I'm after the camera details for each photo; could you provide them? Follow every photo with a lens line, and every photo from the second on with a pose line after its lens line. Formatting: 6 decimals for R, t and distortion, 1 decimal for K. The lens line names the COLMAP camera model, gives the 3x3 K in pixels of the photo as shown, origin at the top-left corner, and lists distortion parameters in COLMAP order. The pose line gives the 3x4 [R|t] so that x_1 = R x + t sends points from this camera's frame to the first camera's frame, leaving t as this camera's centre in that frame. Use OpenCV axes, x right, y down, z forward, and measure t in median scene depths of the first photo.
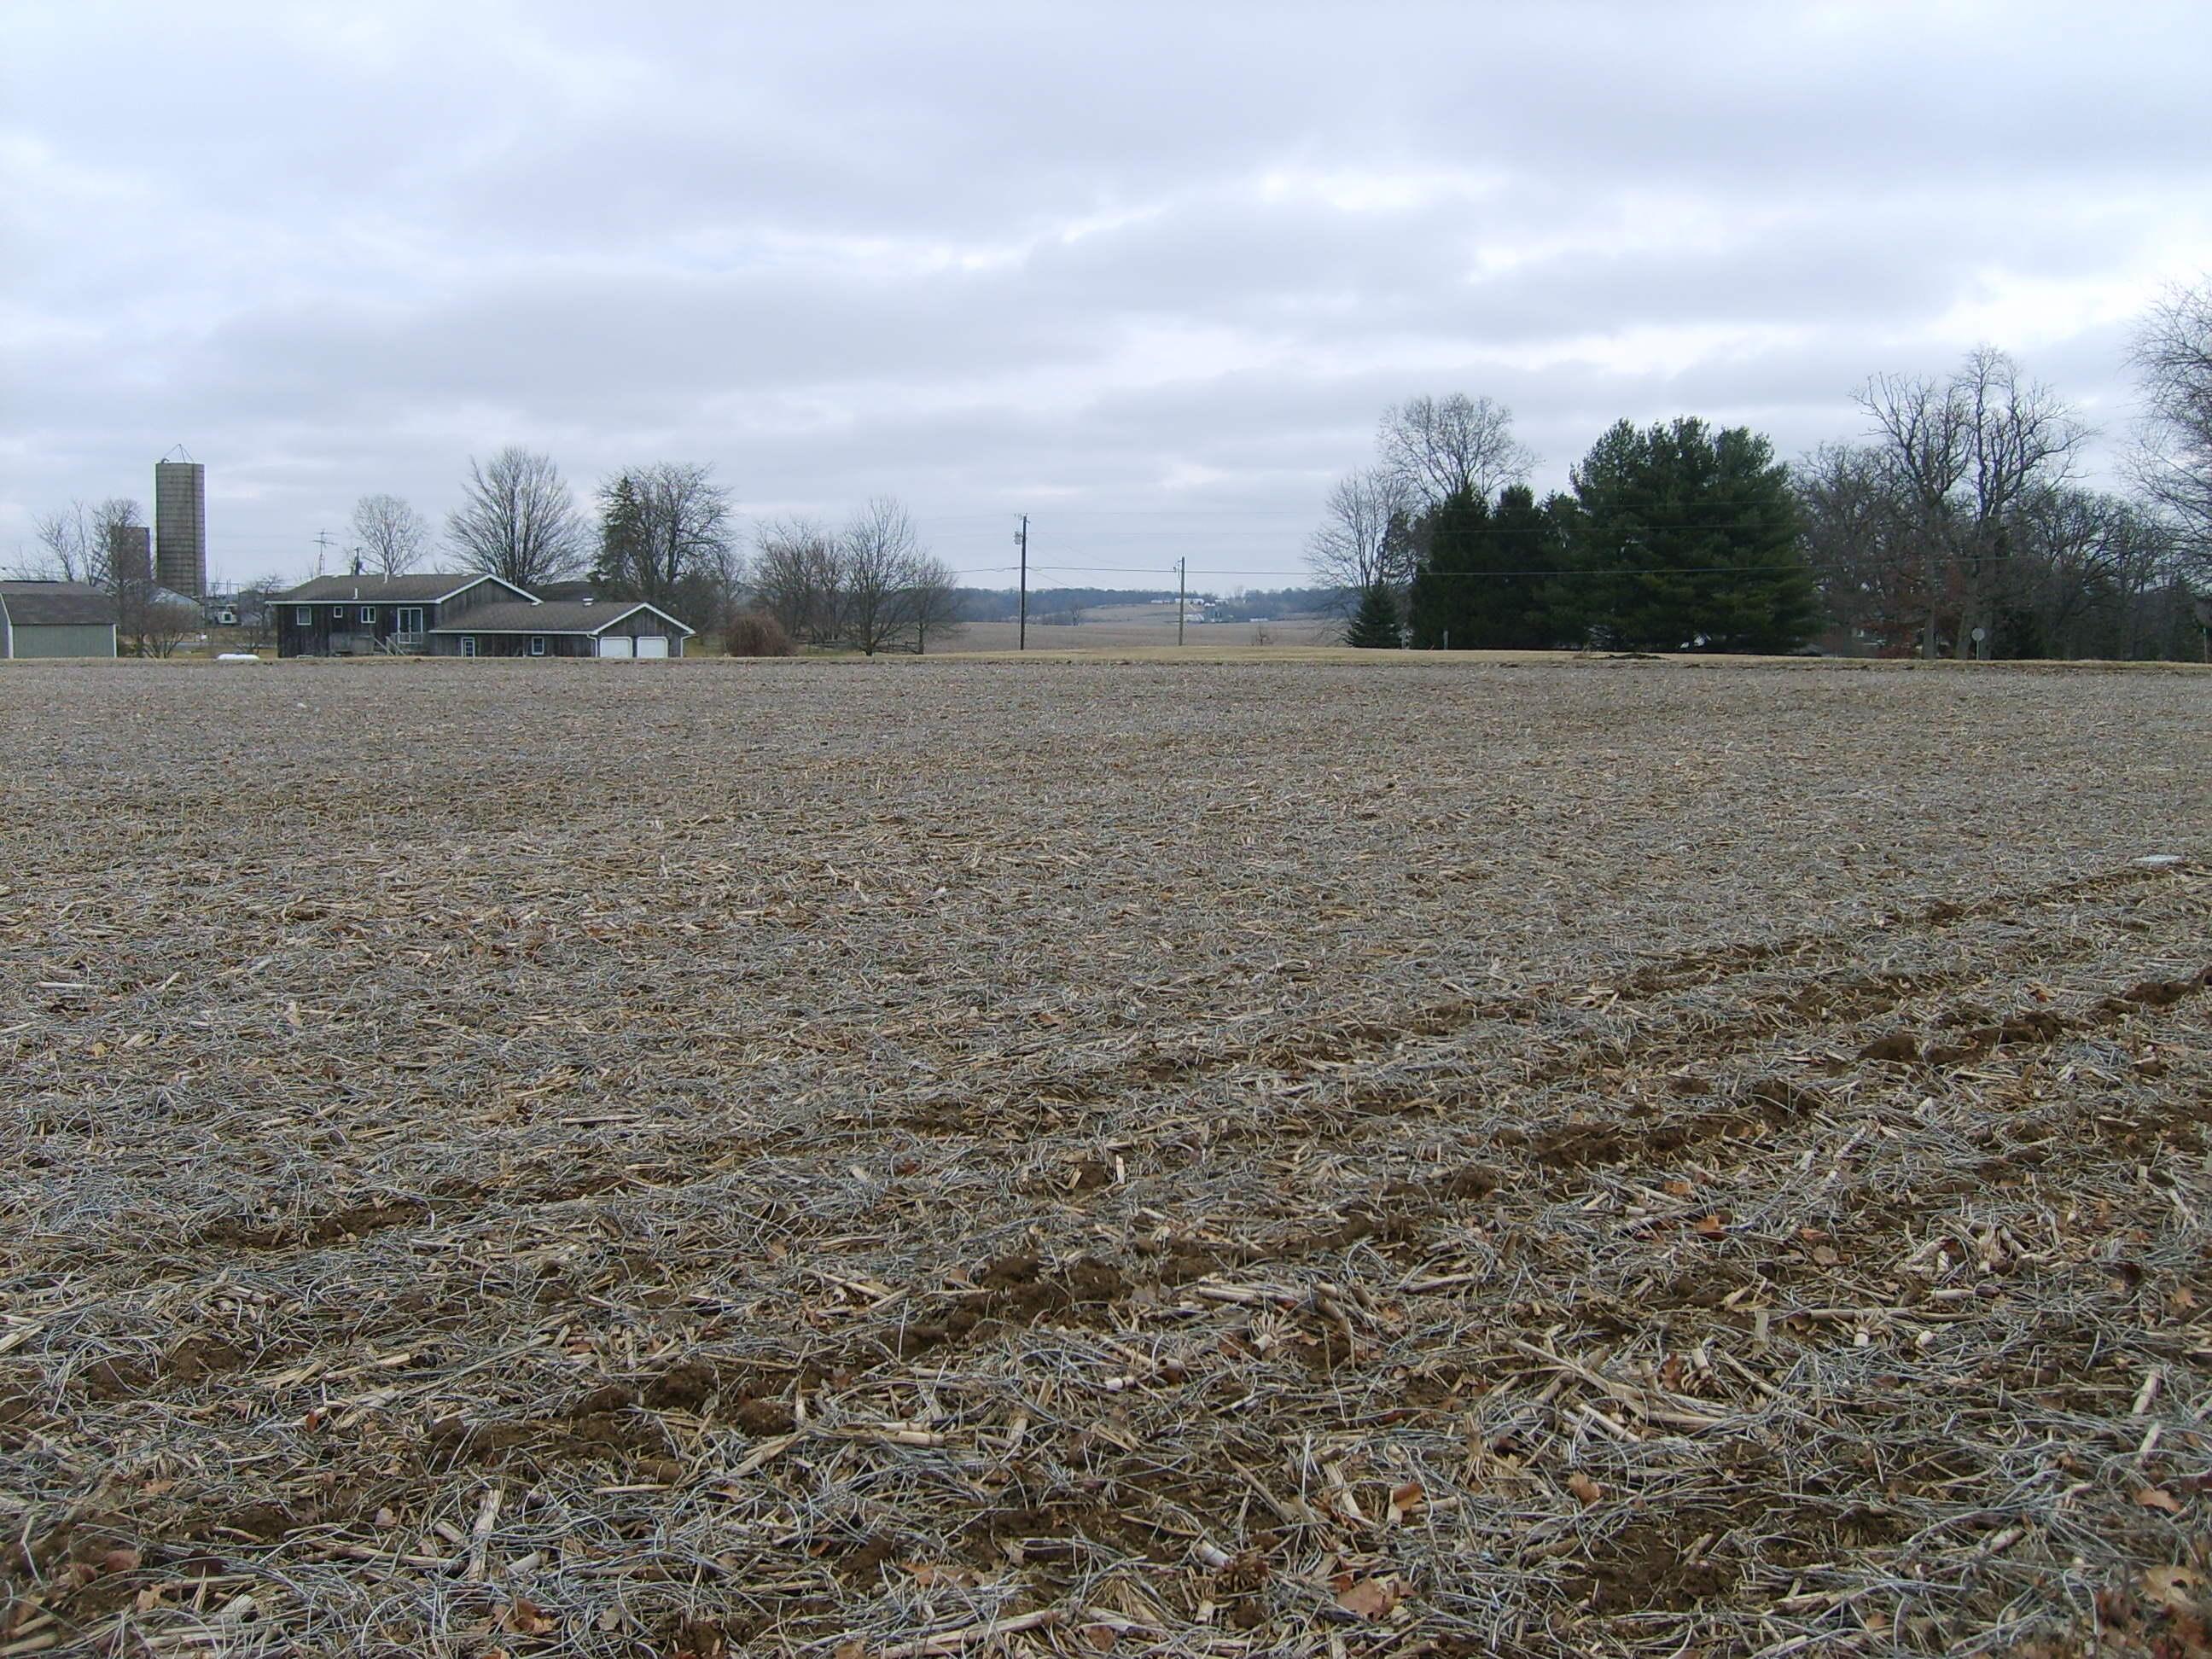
lens RADIAL K [[2287.5, 0, 1106.0], [0, 2287.5, 829.5], [0, 0, 1]] dist [-0.116327, 0.119476]
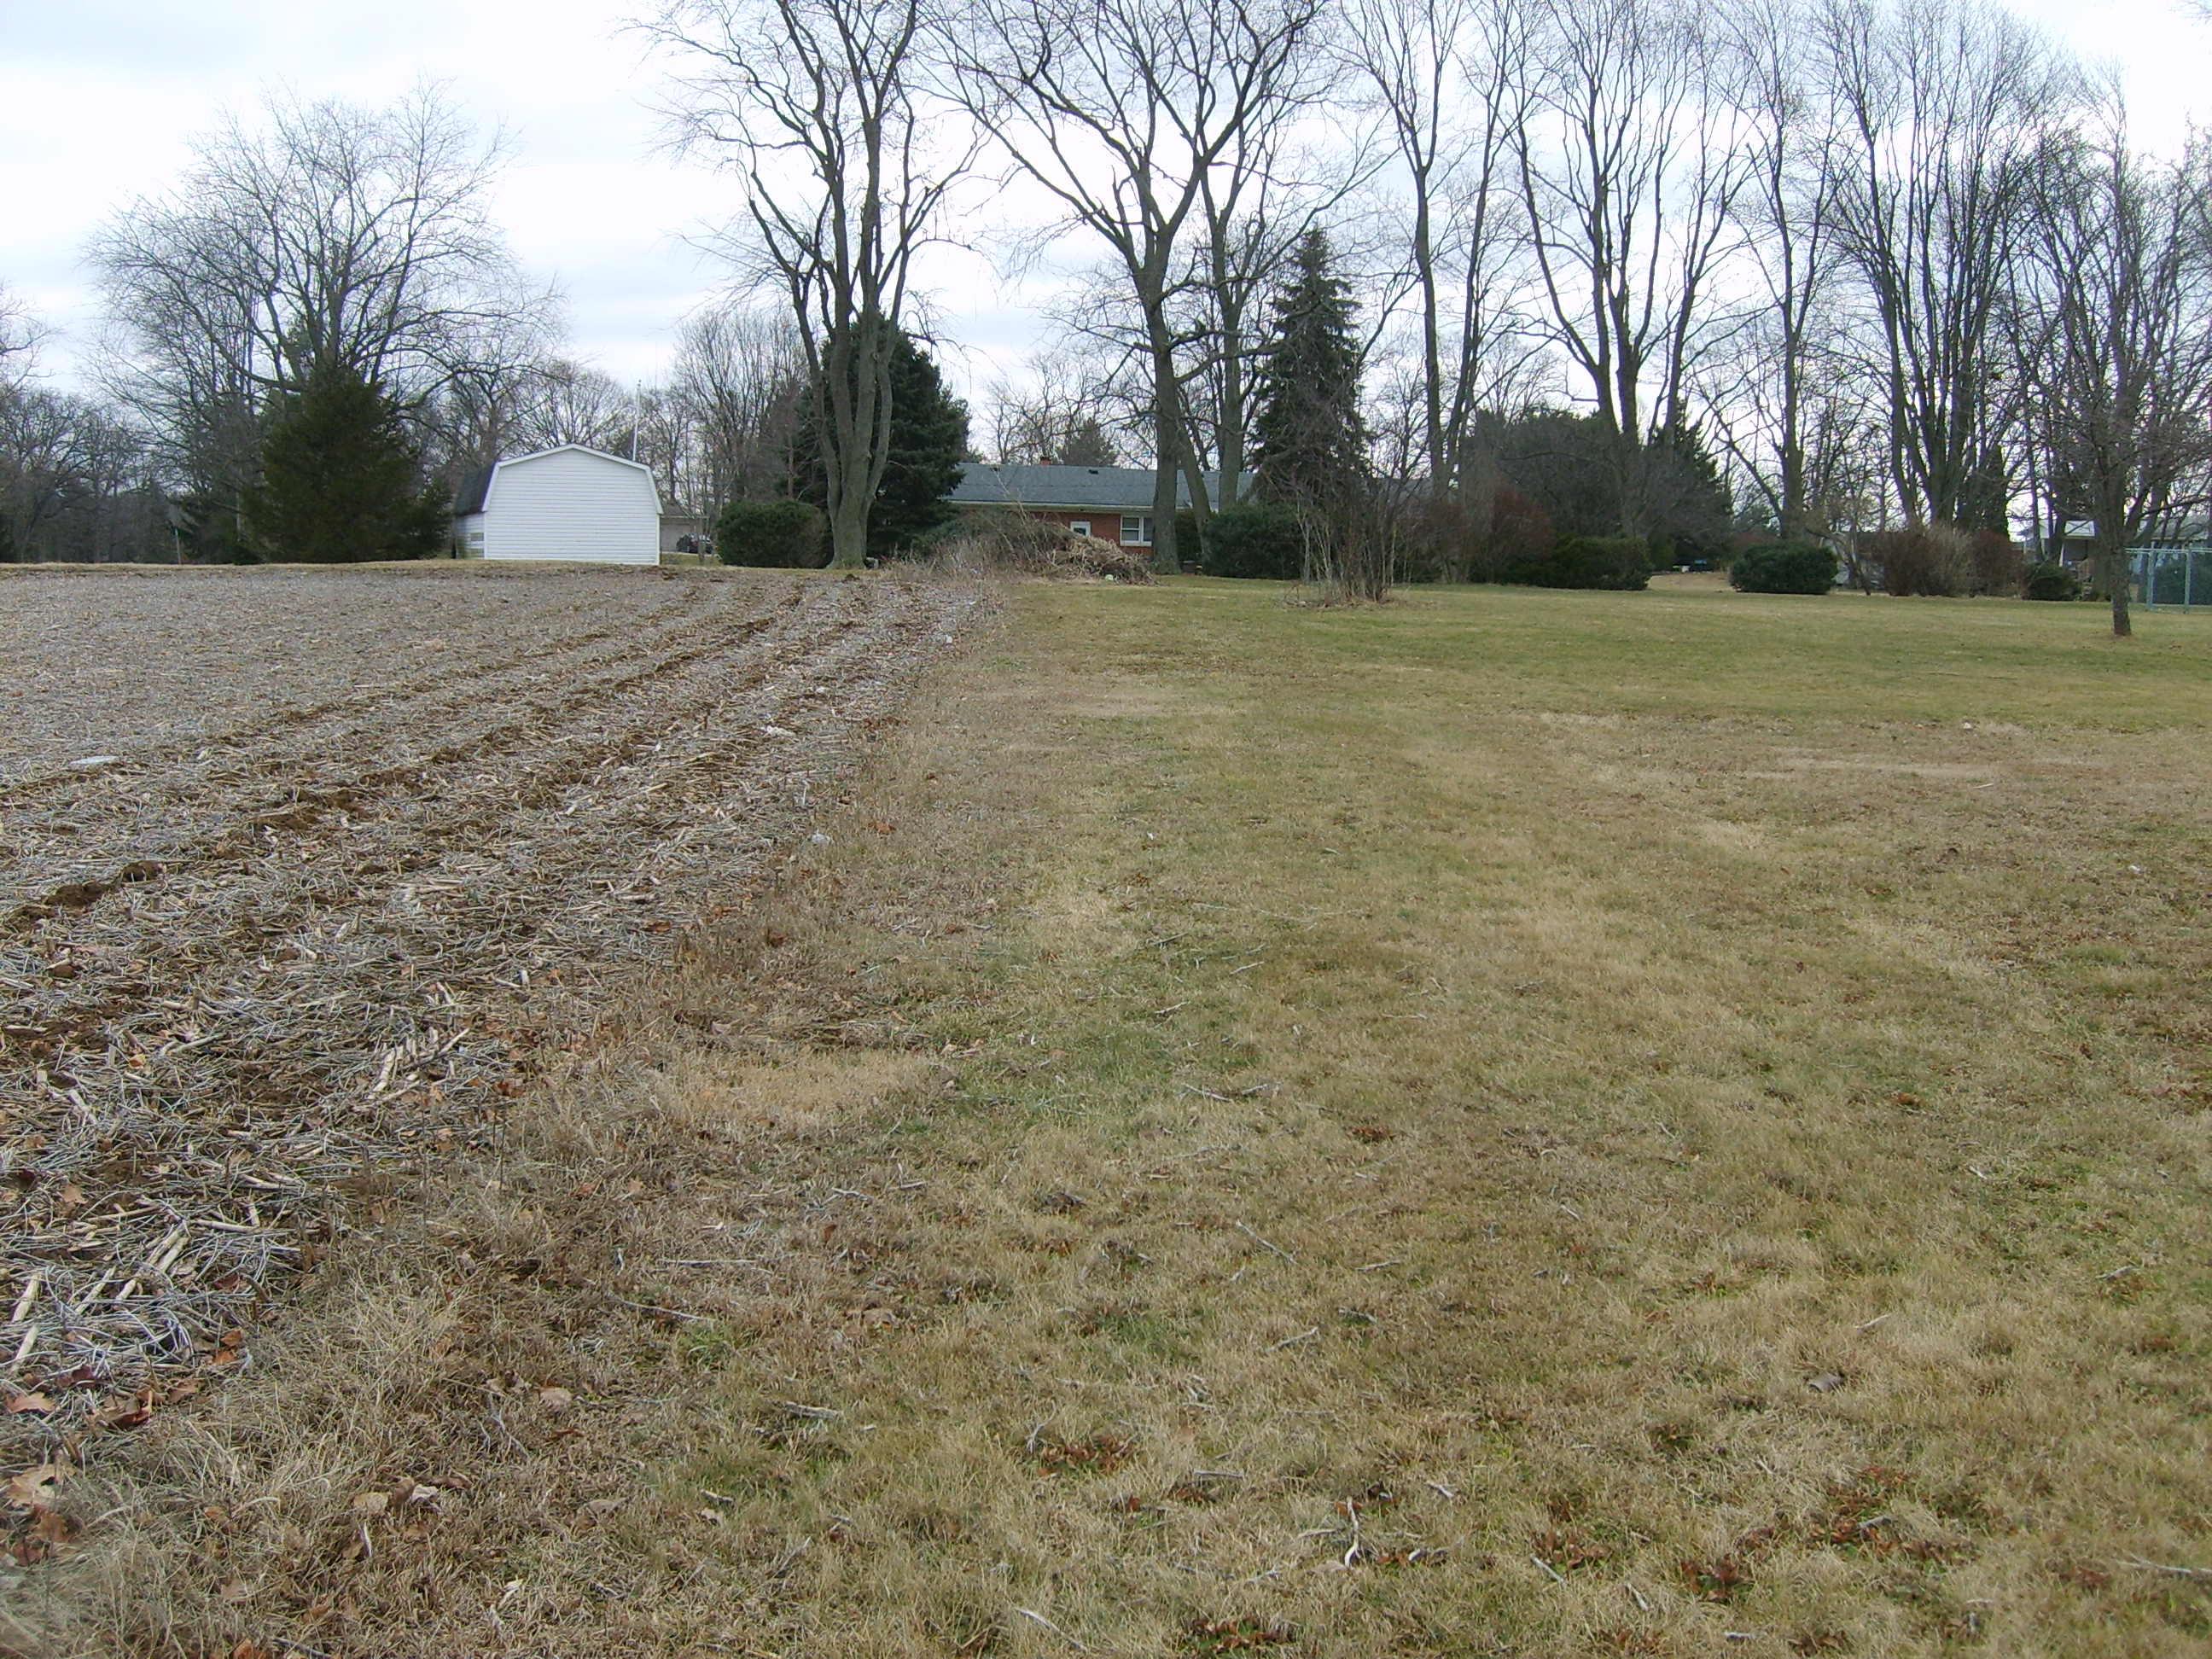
lens RADIAL K [[2273.6, 0, 1106.0], [0, 2273.6, 829.5], [0, 0, 1]] dist [-0.114312, 0.115474]
pose [[0.719167, -0.084746, 0.689650, 0.121589], [0.055706, 0.996372, 0.064346, 0.005753], [-0.692601, -0.007858, 0.721278, -0.038006]]
